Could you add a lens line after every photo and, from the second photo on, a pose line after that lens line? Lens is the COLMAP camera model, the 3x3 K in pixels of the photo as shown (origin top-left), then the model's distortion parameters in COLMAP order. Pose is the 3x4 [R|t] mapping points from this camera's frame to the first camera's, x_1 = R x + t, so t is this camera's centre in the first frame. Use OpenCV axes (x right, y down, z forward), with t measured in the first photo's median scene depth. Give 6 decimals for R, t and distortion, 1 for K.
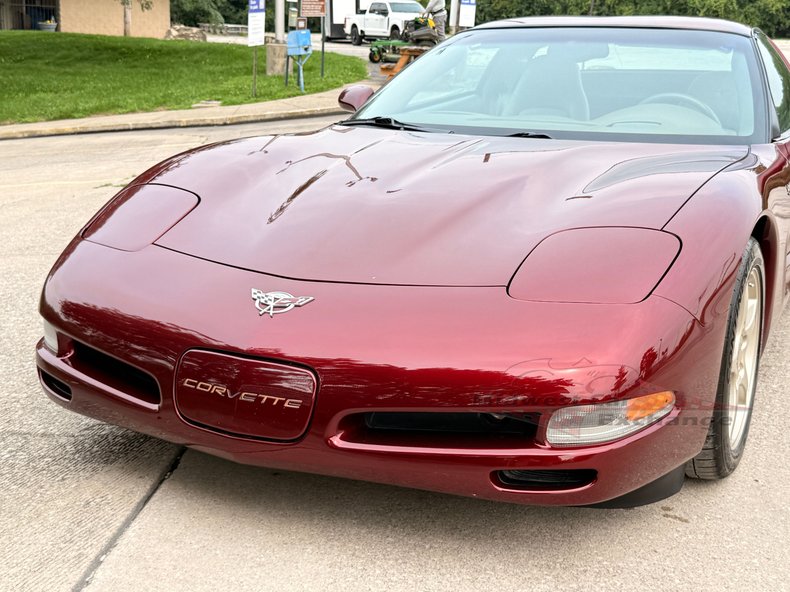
lens RADIAL K [[1055.4, 0, 399.2], [0, 1055.4, 309.1], [0, 0, 1]] dist [0.095619, 0.000000]
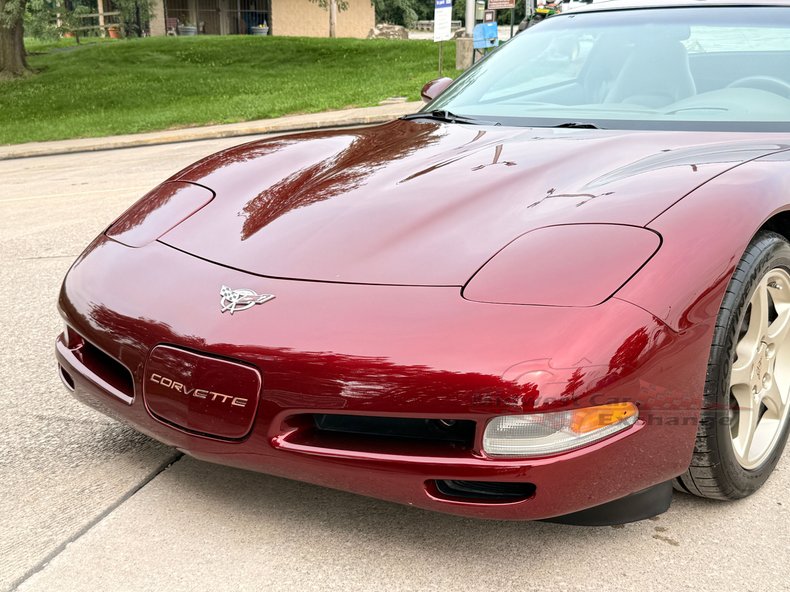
lens RADIAL K [[1055.4, 0, 386.4], [0, 1055.4, 311.1], [0, 0, 1]] dist [0.095619, 0.000000]
pose [[0.978147, 0.016724, -0.207241, 0.133709], [-0.015119, 0.999842, 0.009327, -0.004105], [0.207364, -0.005990, 0.978246, 0.031631]]
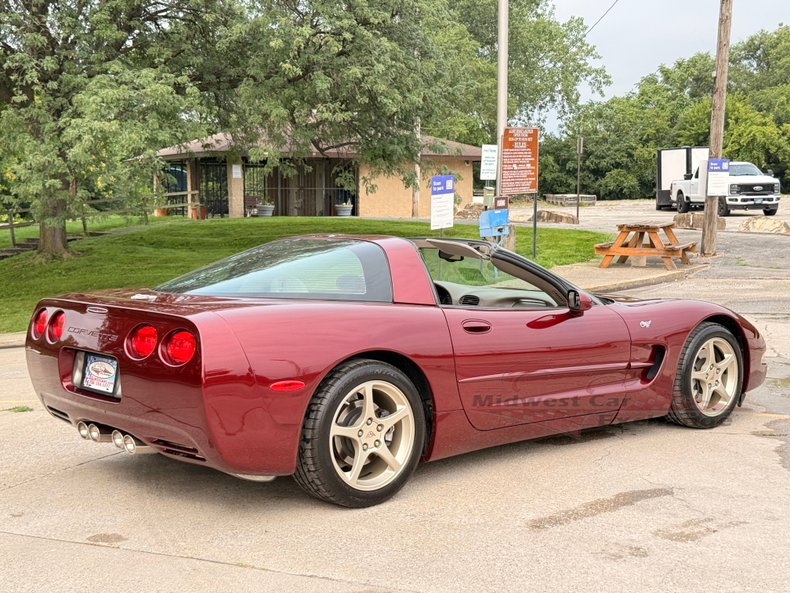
lens RADIAL K [[1140.7, 0, 396.3], [0, 1140.7, 304.8], [0, 0, 1]] dist [0.119215, 0.000000]
pose [[0.935550, -0.002272, -0.353188, 0.877181], [-0.054573, 0.987041, -0.150906, -0.180569], [0.348953, 0.160455, 0.923302, 0.517167]]
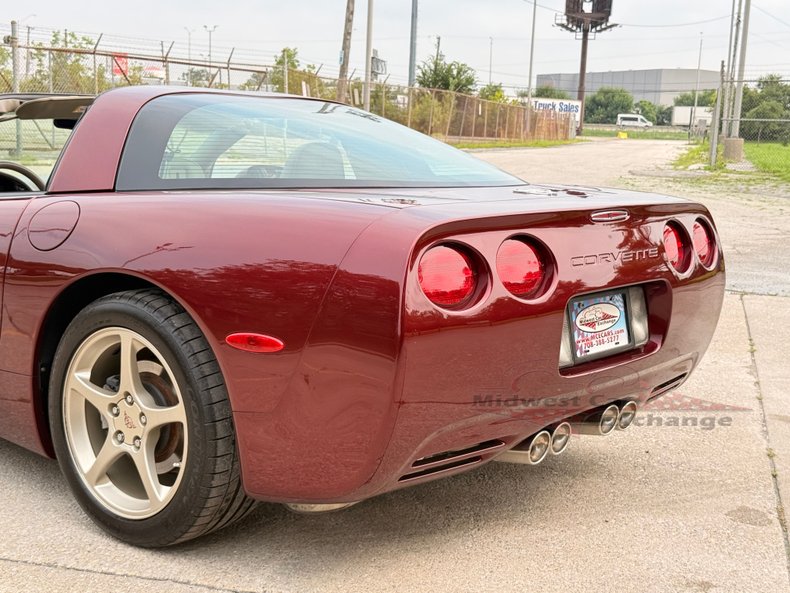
lens RADIAL K [[1187.9, 0, 397.3], [0, 1187.9, 305.3], [0, 0, 1]] dist [0.124148, 0.000000]
pose [[0.175345, -0.172700, 0.969241, -0.690956], [0.204812, 0.969354, 0.135668, -0.430082], [-0.962967, 0.174724, 0.205343, 1.582893]]
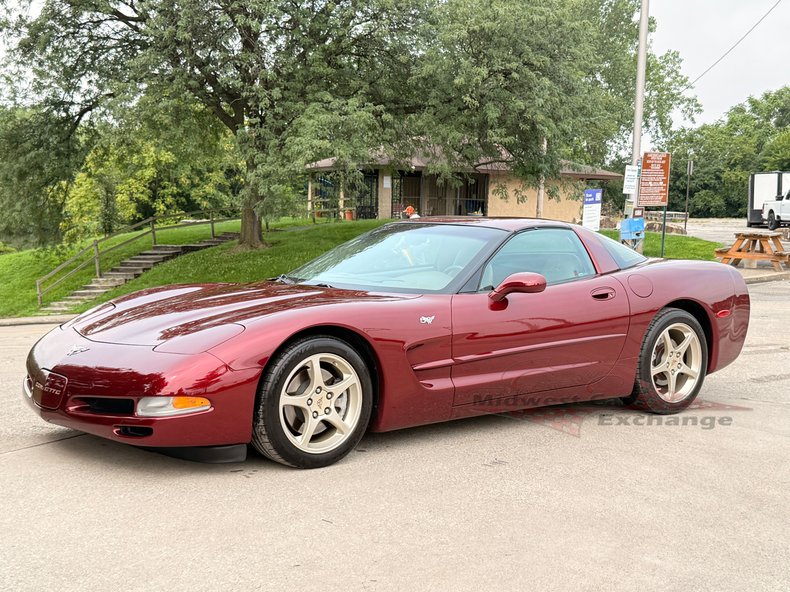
lens RADIAL K [[1055.4, 0, 393.3], [0, 1055.4, 313.2], [0, 0, 1]] dist [0.095619, 0.000000]
pose [[0.903272, 0.036684, -0.427497, 0.822633], [-0.106371, 0.984381, -0.140284, 0.092207], [0.415674, 0.172188, 0.893066, -0.403649]]
